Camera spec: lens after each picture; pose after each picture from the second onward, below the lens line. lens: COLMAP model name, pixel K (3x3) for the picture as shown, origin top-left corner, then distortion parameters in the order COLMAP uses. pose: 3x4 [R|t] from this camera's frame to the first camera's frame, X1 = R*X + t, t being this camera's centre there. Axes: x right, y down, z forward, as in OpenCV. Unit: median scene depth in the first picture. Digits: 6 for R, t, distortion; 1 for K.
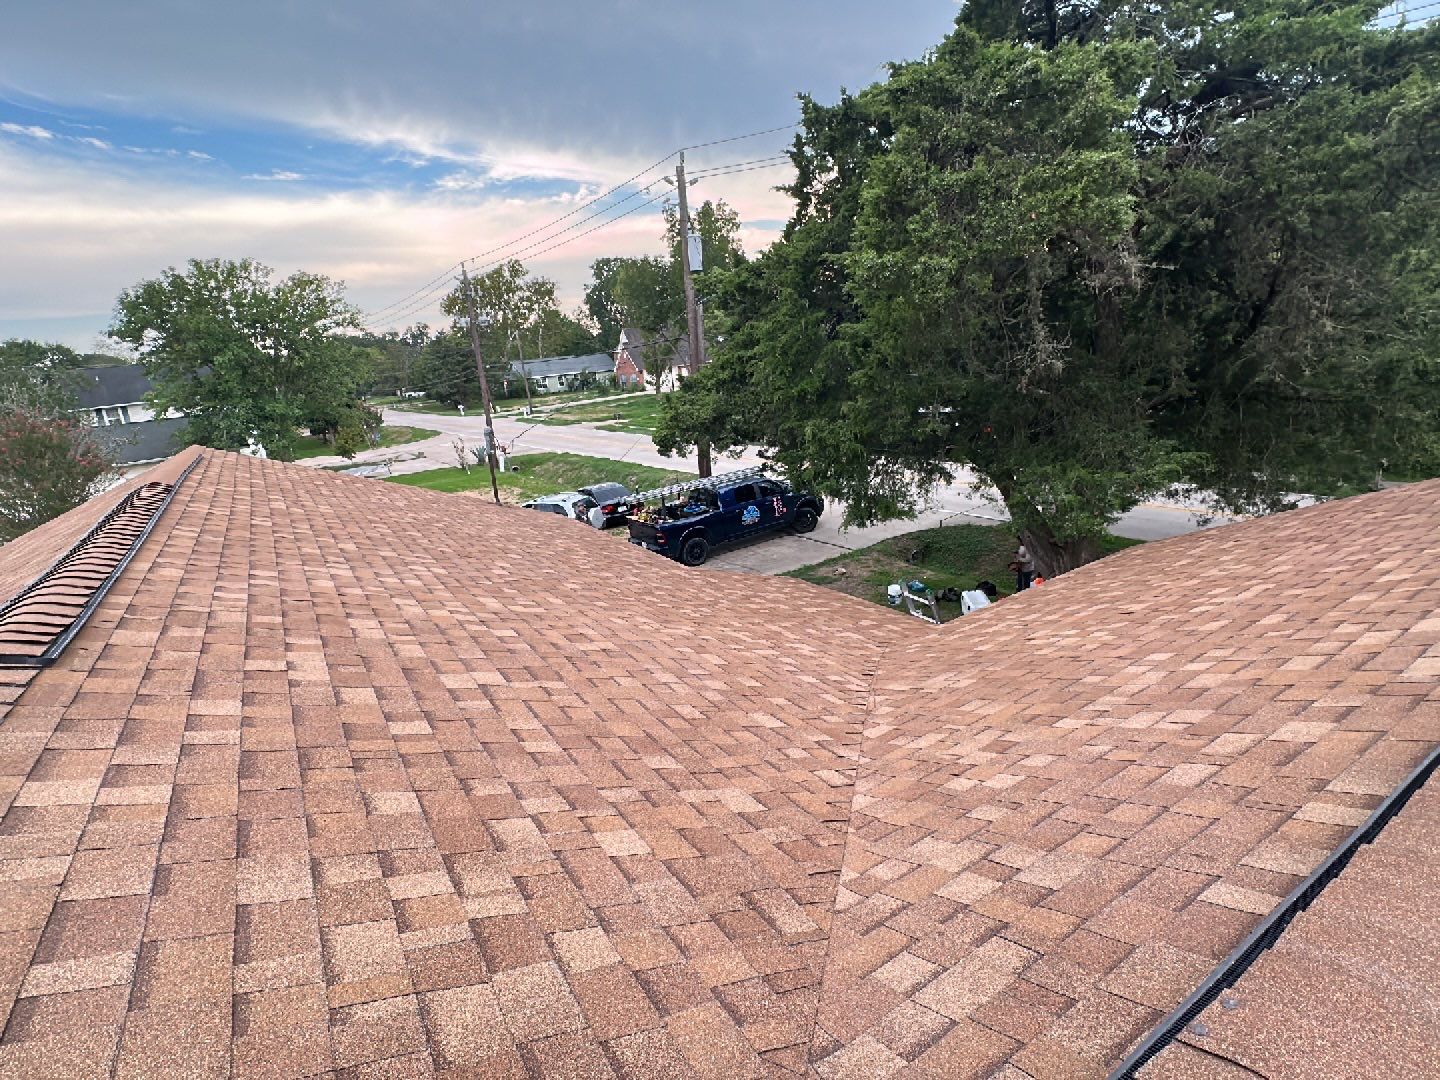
lens RADIAL K [[723.1, 0, 720.0], [0, 723.1, 540.0], [0, 0, 1]] dist [0.001087, 0.000947]
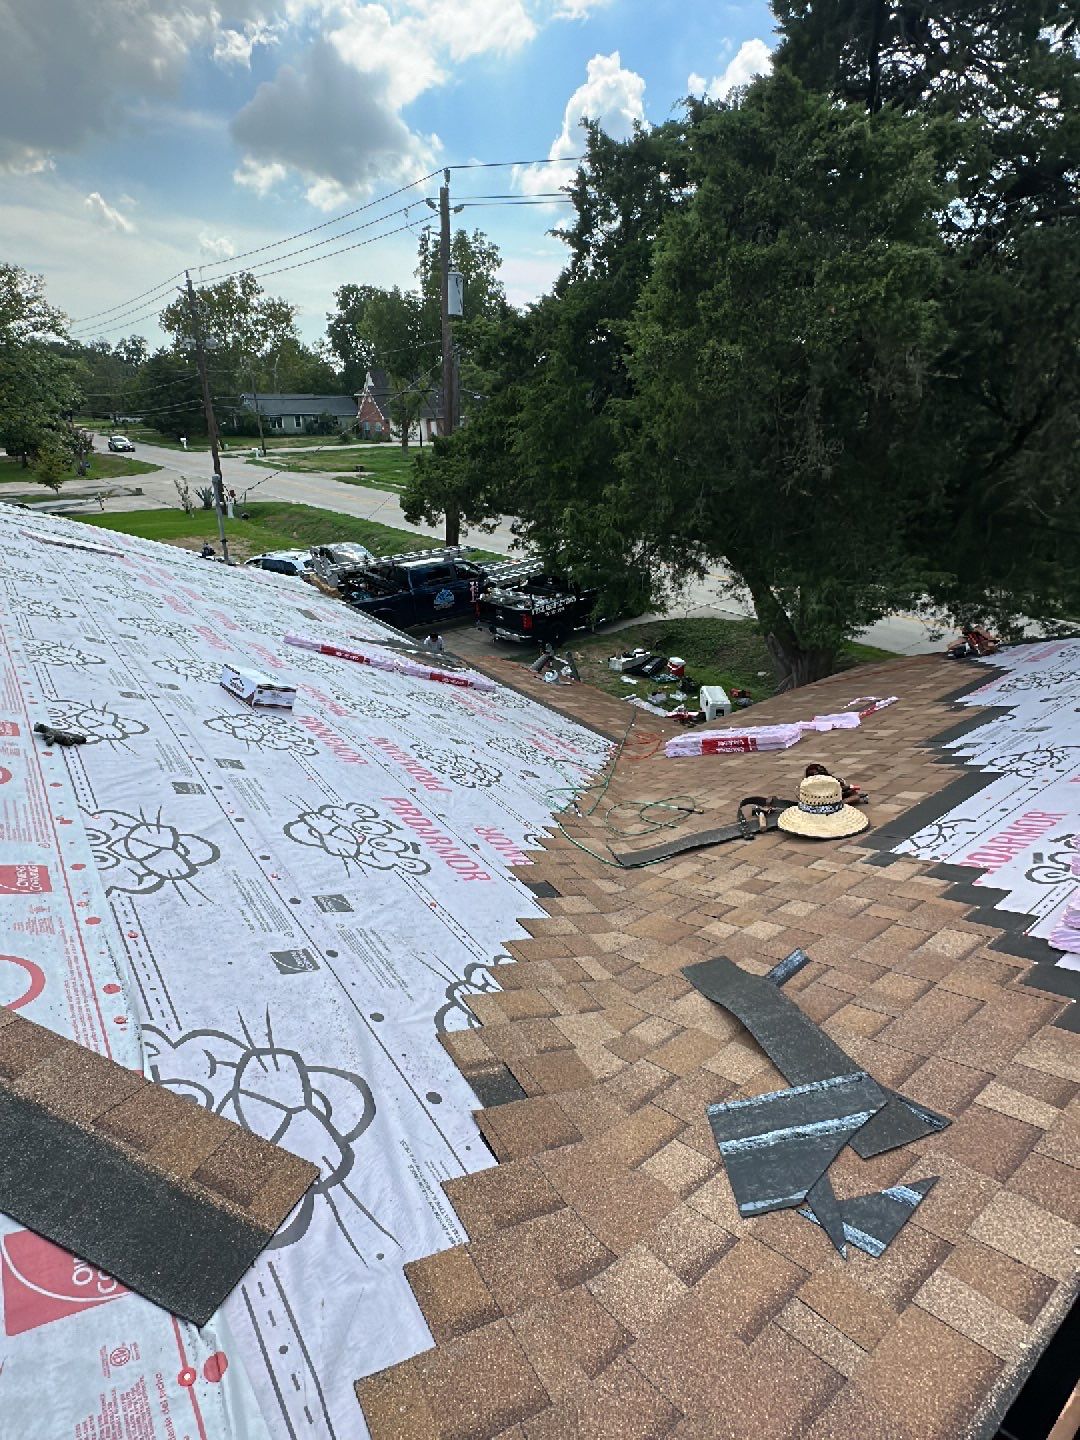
lens RADIAL K [[723.1, 0, 540.0], [0, 723.1, 720.0], [0, 0, 1]] dist [0.001087, 0.000947]
pose [[0.991344, 0.057497, 0.118033, -0.009485], [-0.074515, 0.986586, 0.145242, -0.014545], [-0.108098, -0.152780, 0.982330, 0.020000]]
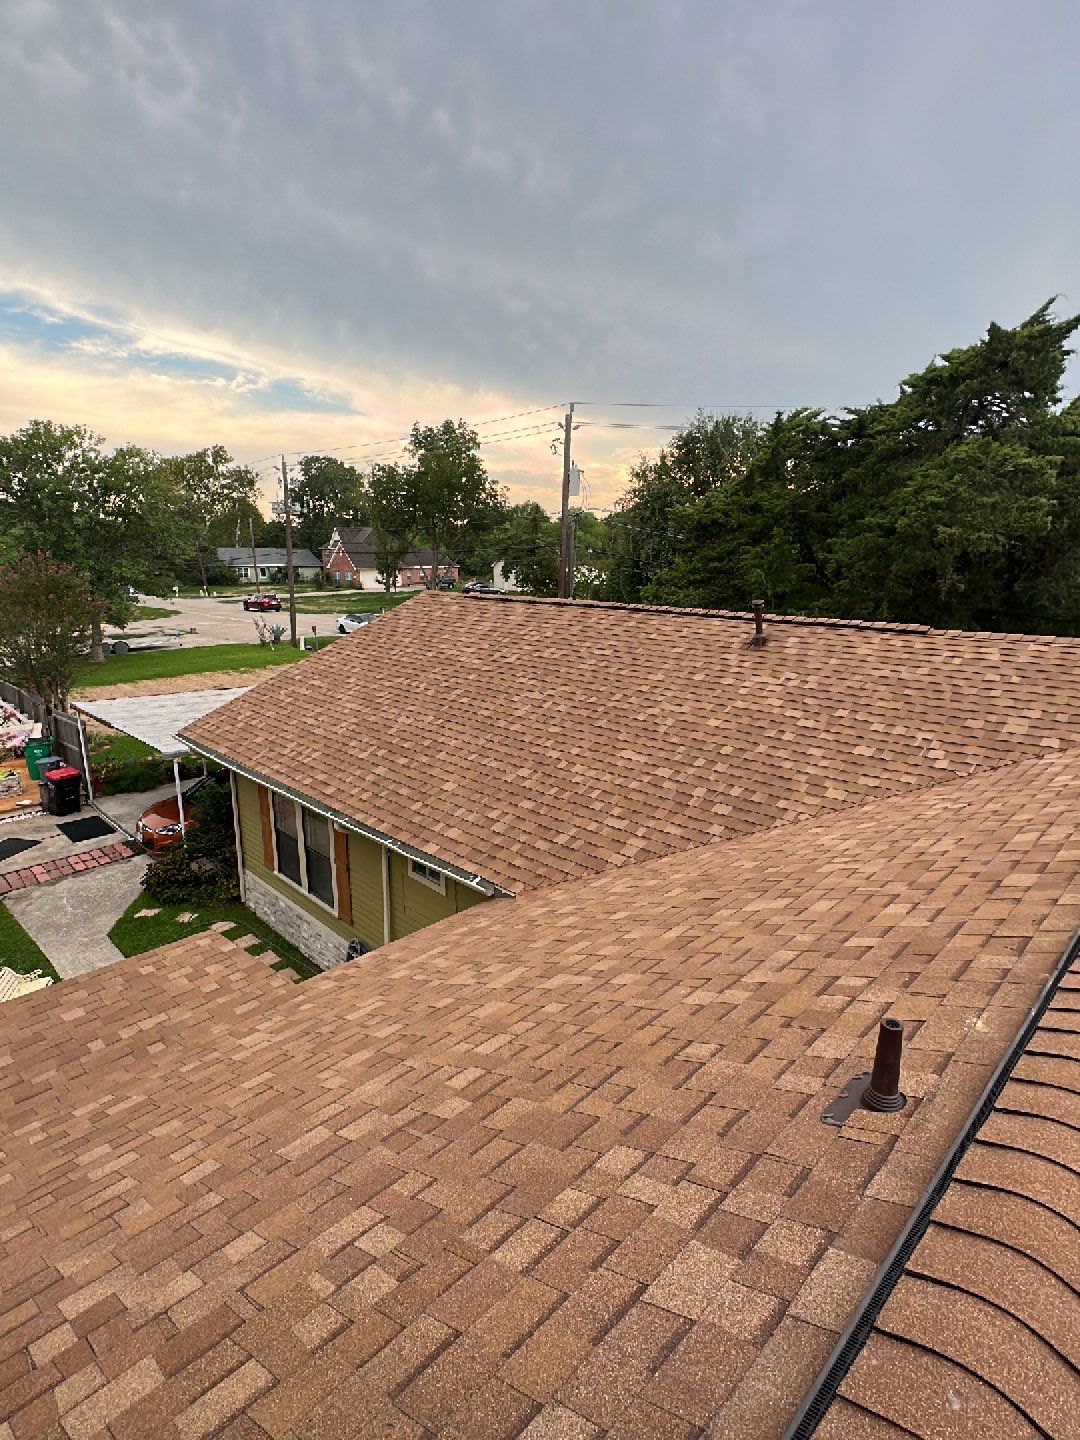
lens RADIAL K [[723.1, 0, 540.0], [0, 723.1, 720.0], [0, 0, 1]] dist [0.001087, 0.000947]
pose [[0.971957, 0.049579, 0.229874, -0.655485], [-0.038925, 0.997957, -0.050653, 0.158725], [-0.231915, 0.040285, 0.971901, -0.375894]]
